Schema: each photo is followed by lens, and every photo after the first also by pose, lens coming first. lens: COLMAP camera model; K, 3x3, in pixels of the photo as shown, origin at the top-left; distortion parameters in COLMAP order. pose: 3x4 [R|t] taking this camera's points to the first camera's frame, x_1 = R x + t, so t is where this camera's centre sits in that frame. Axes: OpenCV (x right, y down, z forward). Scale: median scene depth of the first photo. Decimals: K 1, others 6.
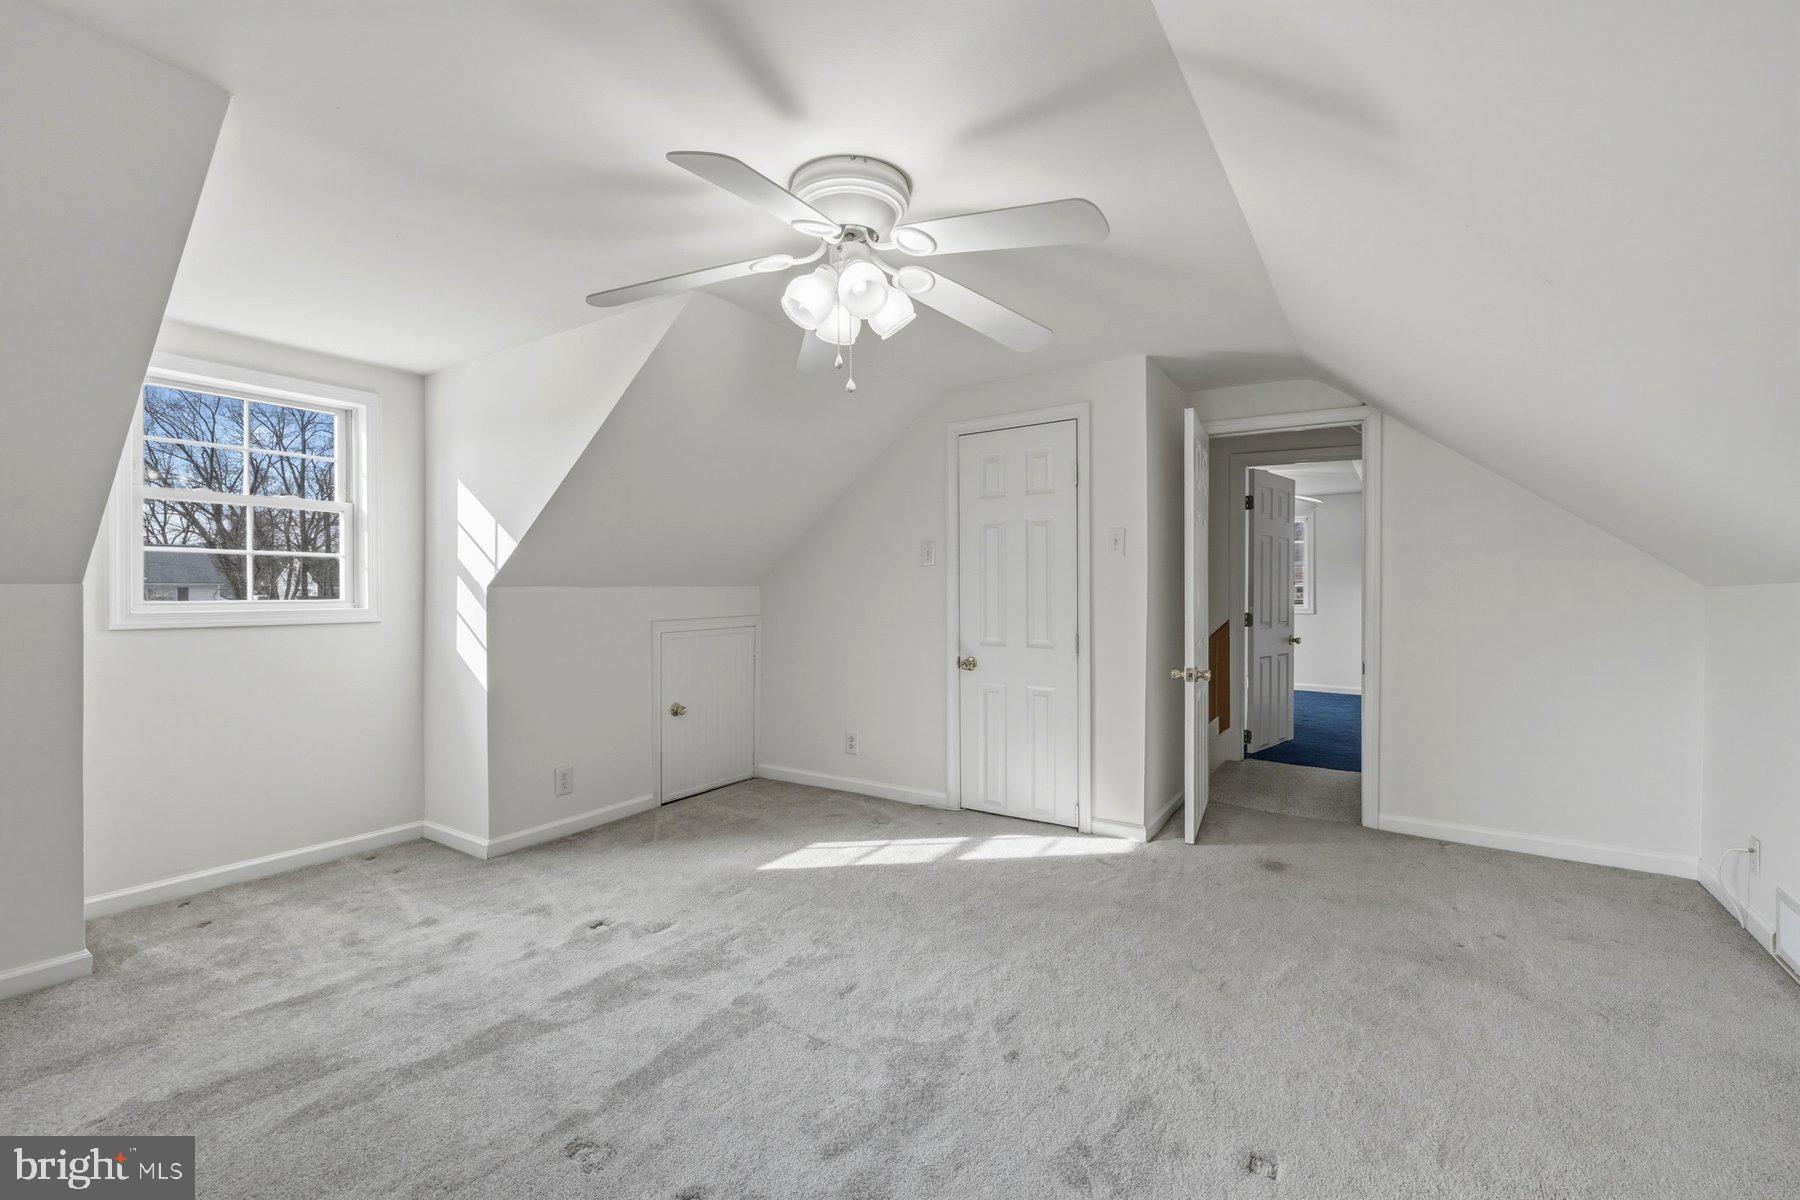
lens RADIAL K [[763.1, 0, 902.3], [0, 763.1, 597.5], [0, 0, 1]] dist [0.002046, 0.000521]
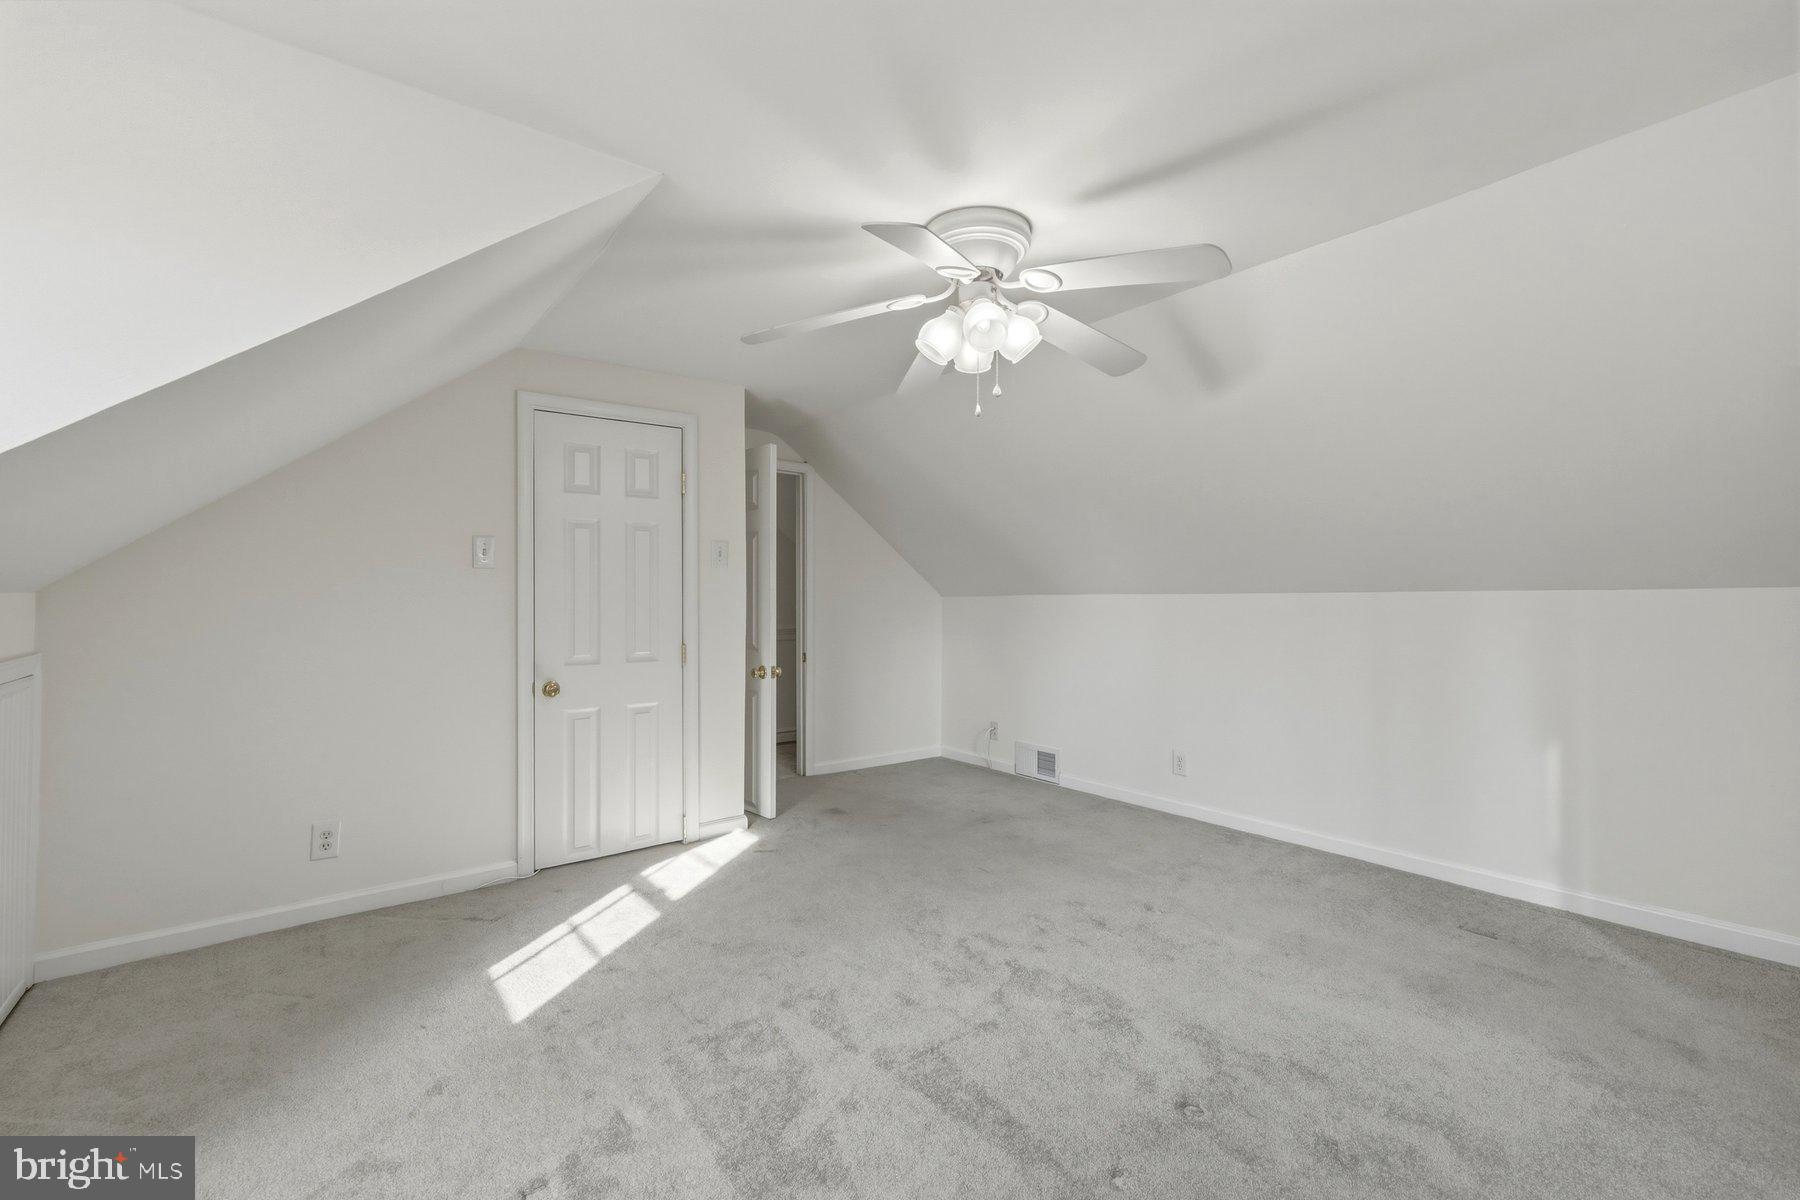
lens RADIAL K [[763.1, 0, 902.3], [0, 763.1, 597.5], [0, 0, 1]] dist [0.002046, 0.000521]
pose [[0.330632, 0.001316, 0.943759, -0.622563], [0.011948, 0.999913, -0.005580, -0.003444], [-0.943684, 0.013121, 0.330587, 0.409322]]
